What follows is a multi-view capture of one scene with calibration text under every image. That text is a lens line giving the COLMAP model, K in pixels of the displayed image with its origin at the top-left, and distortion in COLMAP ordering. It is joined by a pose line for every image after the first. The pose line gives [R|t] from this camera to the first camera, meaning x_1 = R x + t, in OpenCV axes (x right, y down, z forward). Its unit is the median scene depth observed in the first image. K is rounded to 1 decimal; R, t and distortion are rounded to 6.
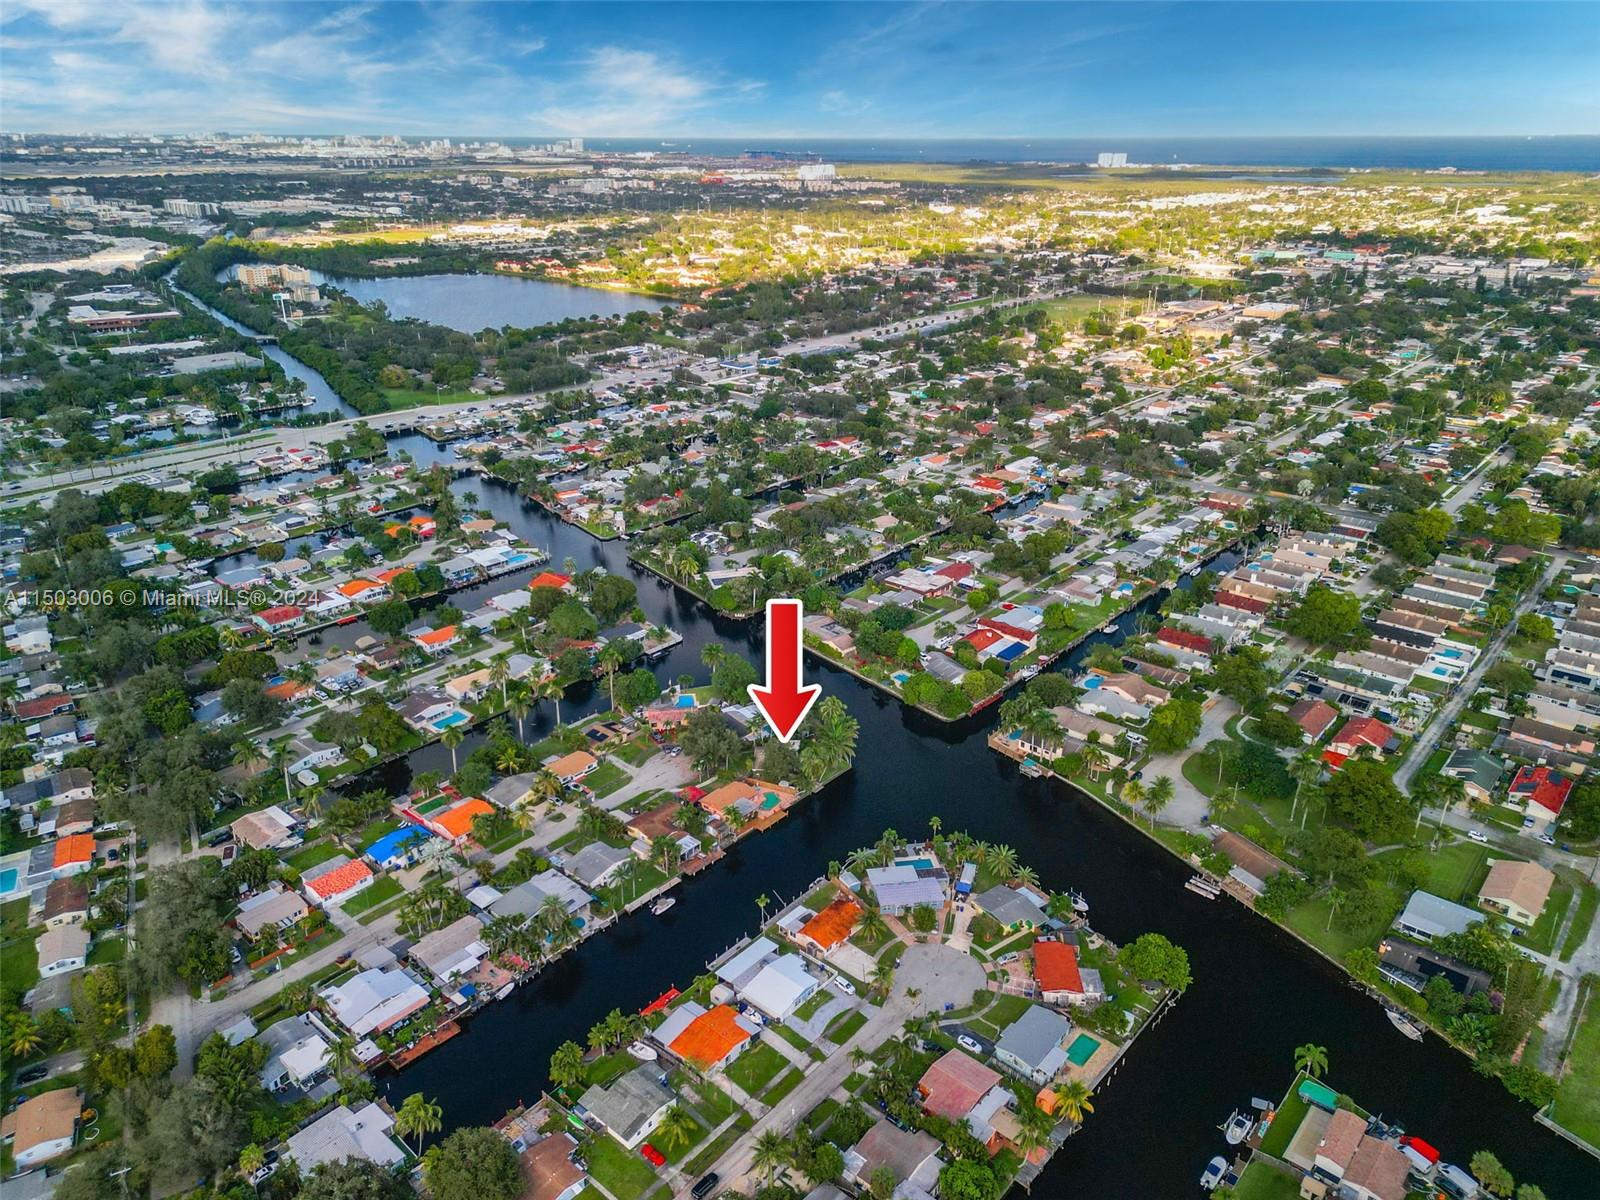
lens RADIAL K [[1101.9, 0, 804.4], [0, 1101.9, 635.1], [0, 0, 1]] dist [0.025537, 0.117376]
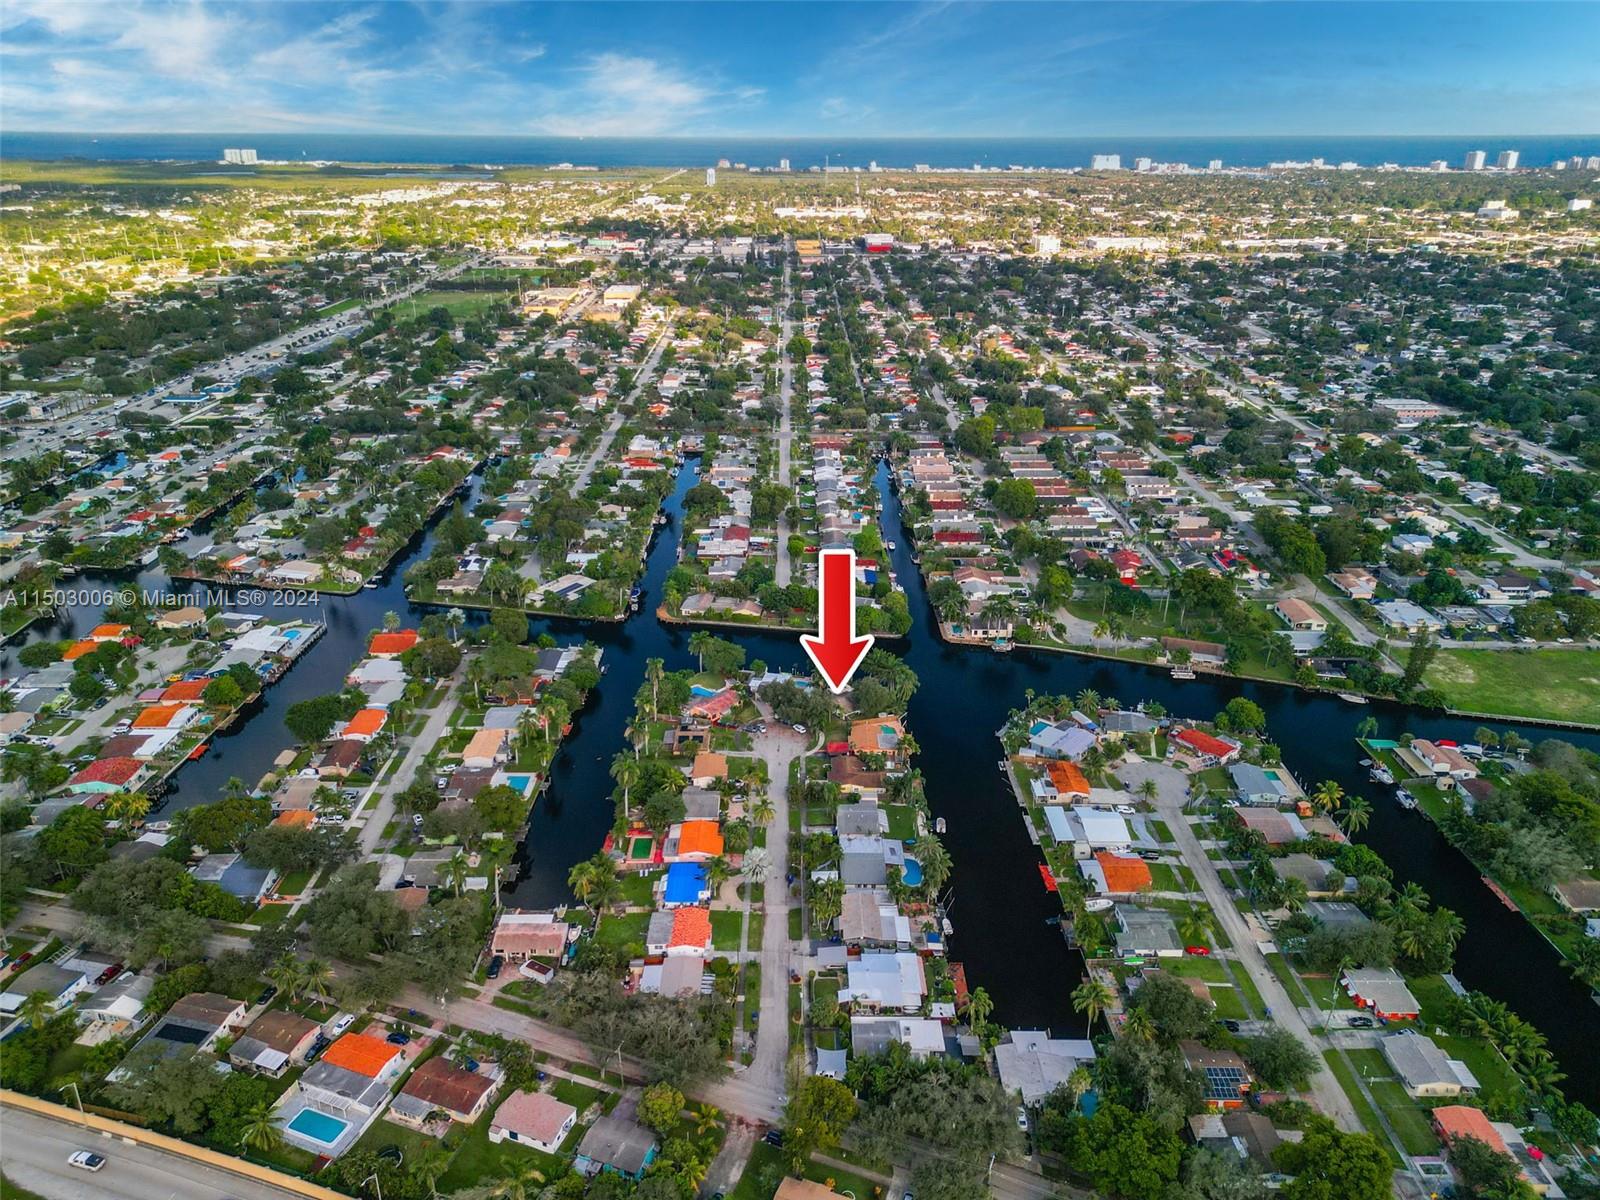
lens RADIAL K [[1122.0, 0, 799.3], [0, 1122.0, 598.0], [0, 0, 1]] dist [0.100467, -0.127471]
pose [[0.753296, -0.249975, 0.608324, -0.740245], [0.269275, 0.961098, 0.061492, -0.070936], [-0.600031, 0.117485, 0.791303, 0.138650]]
